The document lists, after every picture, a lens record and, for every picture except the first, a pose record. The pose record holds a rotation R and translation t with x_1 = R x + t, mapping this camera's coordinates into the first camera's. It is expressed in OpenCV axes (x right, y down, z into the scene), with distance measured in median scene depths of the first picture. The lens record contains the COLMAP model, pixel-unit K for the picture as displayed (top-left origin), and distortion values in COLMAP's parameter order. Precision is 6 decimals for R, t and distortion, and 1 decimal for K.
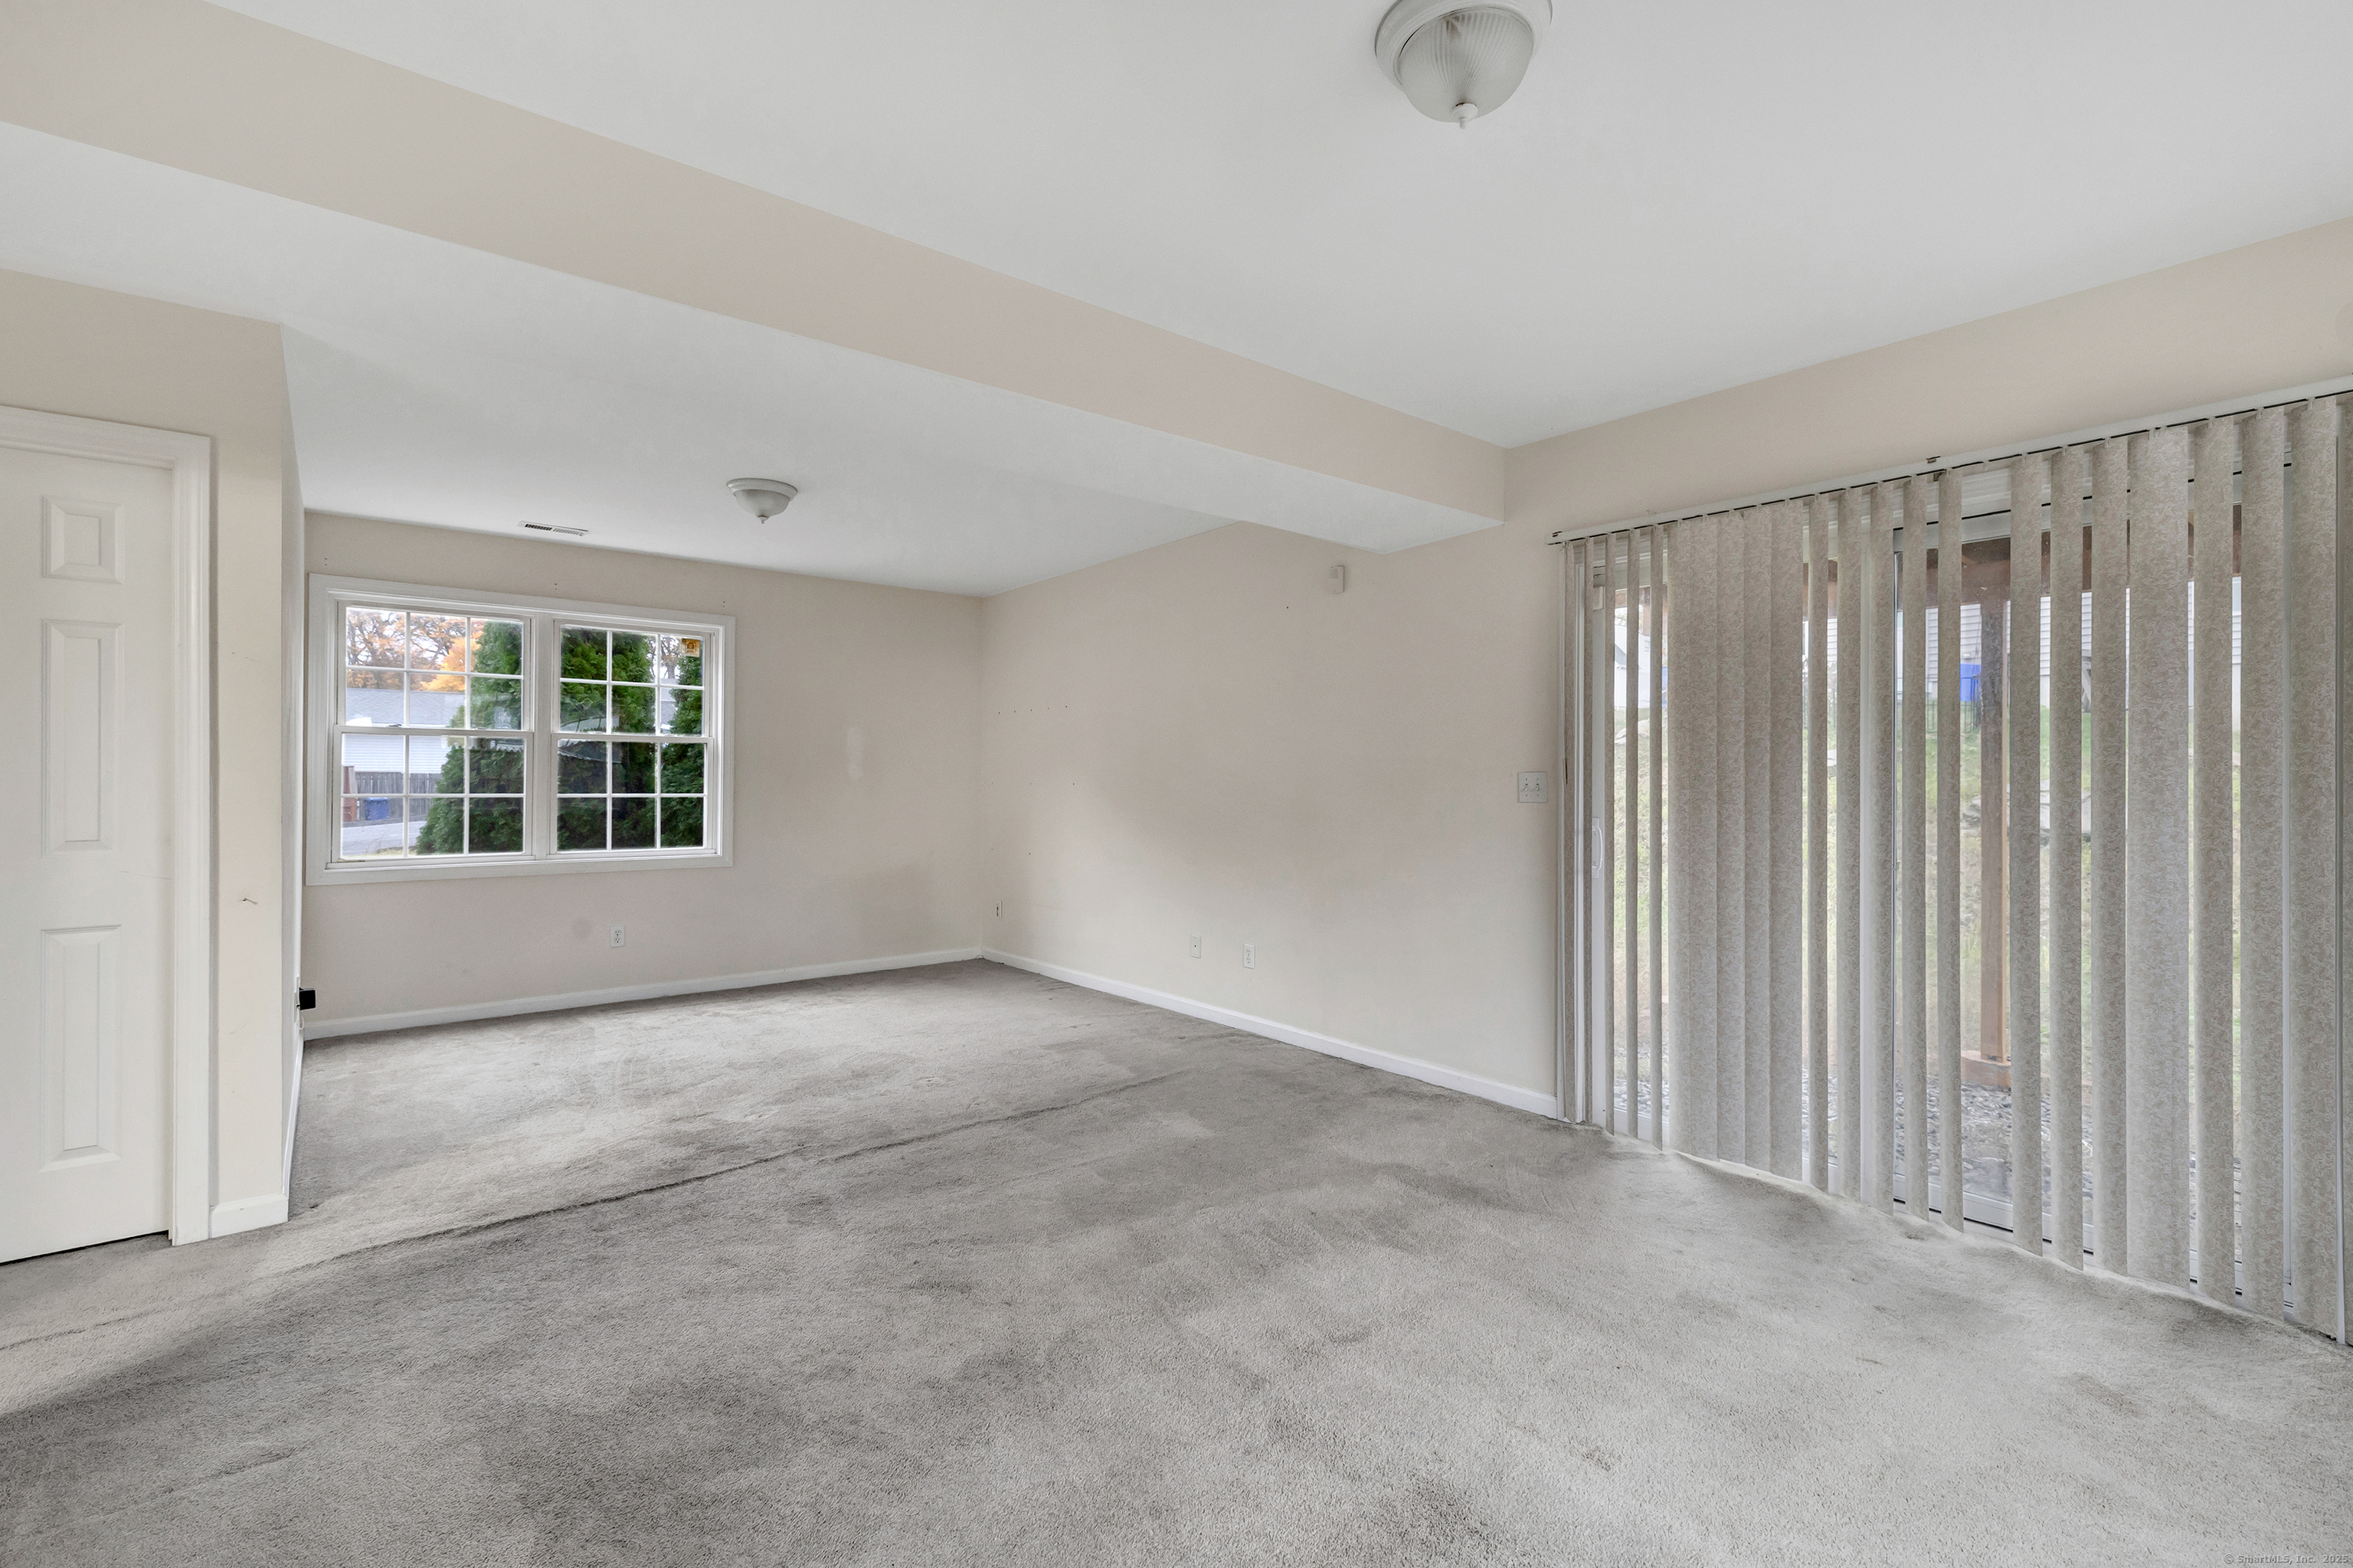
lens RADIAL K [[1021.5, 0, 1188.2], [0, 1021.5, 776.8], [0, 0, 1]] dist [-0.002157, 0.000055]
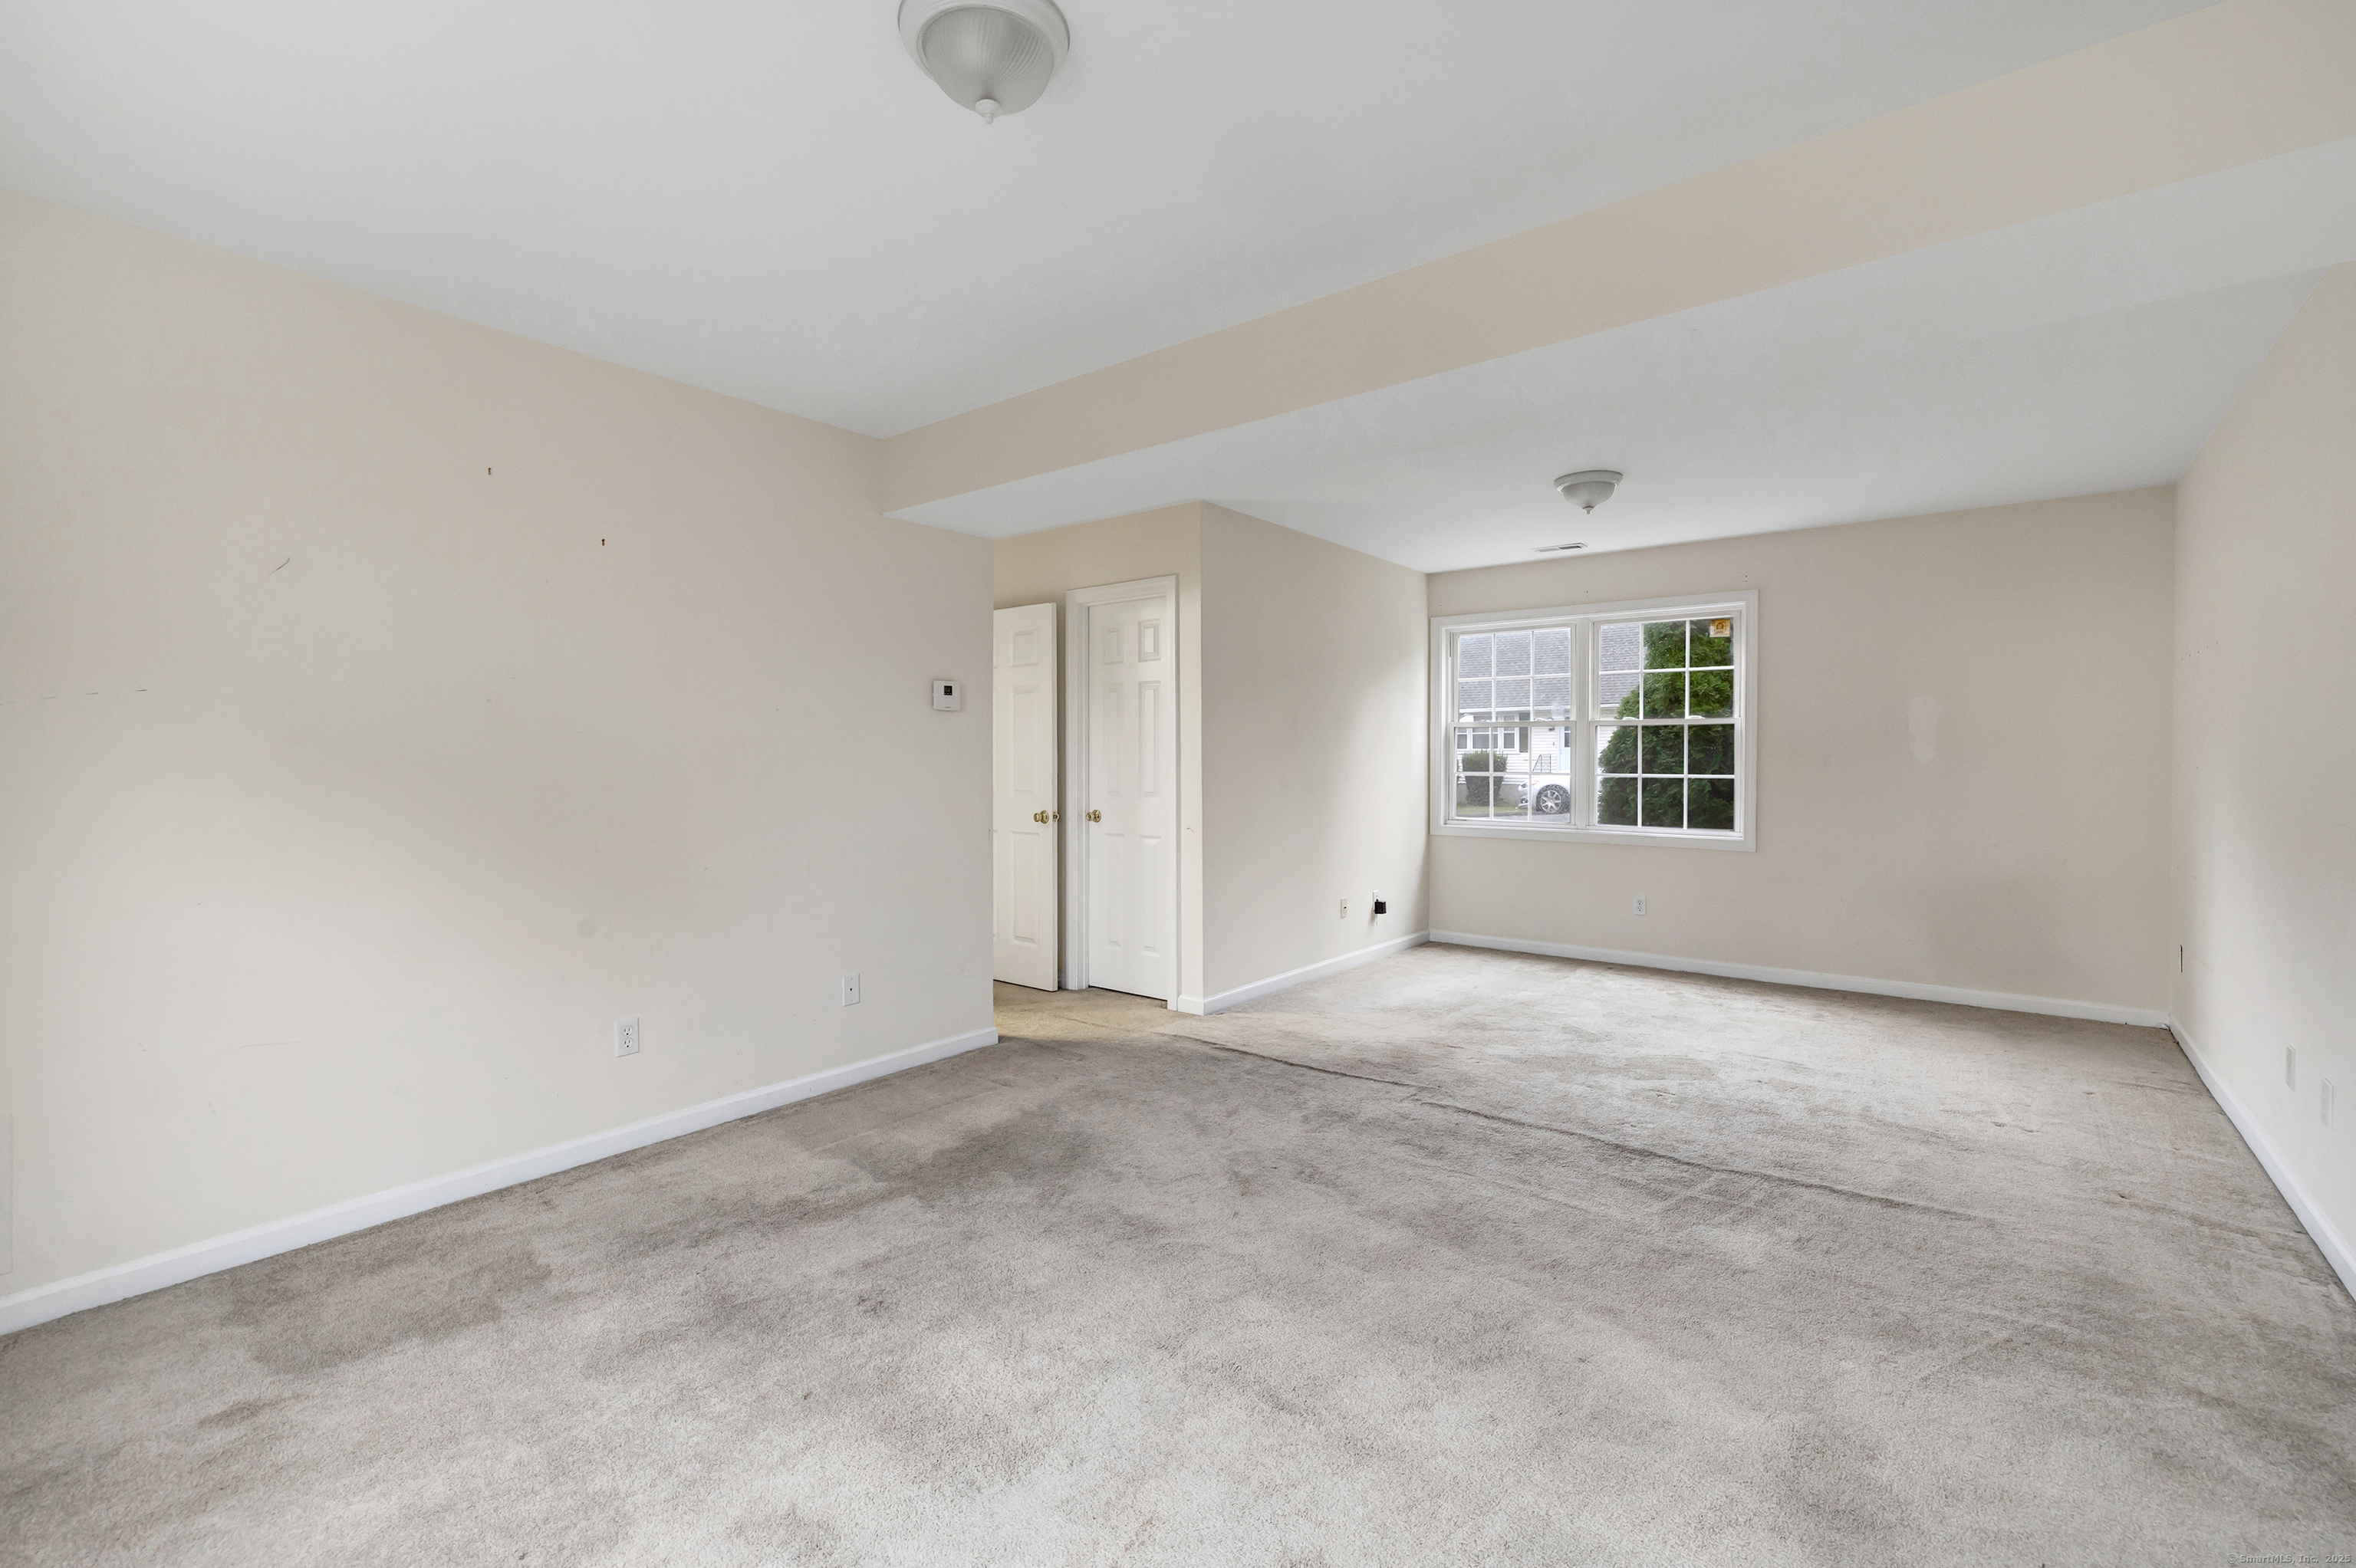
lens RADIAL K [[1022.6, 0, 1192.4], [0, 1022.6, 774.0], [0, 0, 1]] dist [-0.002157, 0.000055]
pose [[0.204098, 0.009849, -0.978901, 0.685840], [0.005835, 0.999919, 0.011278, 0.000605], [0.978933, -0.008014, 0.204024, 0.518604]]
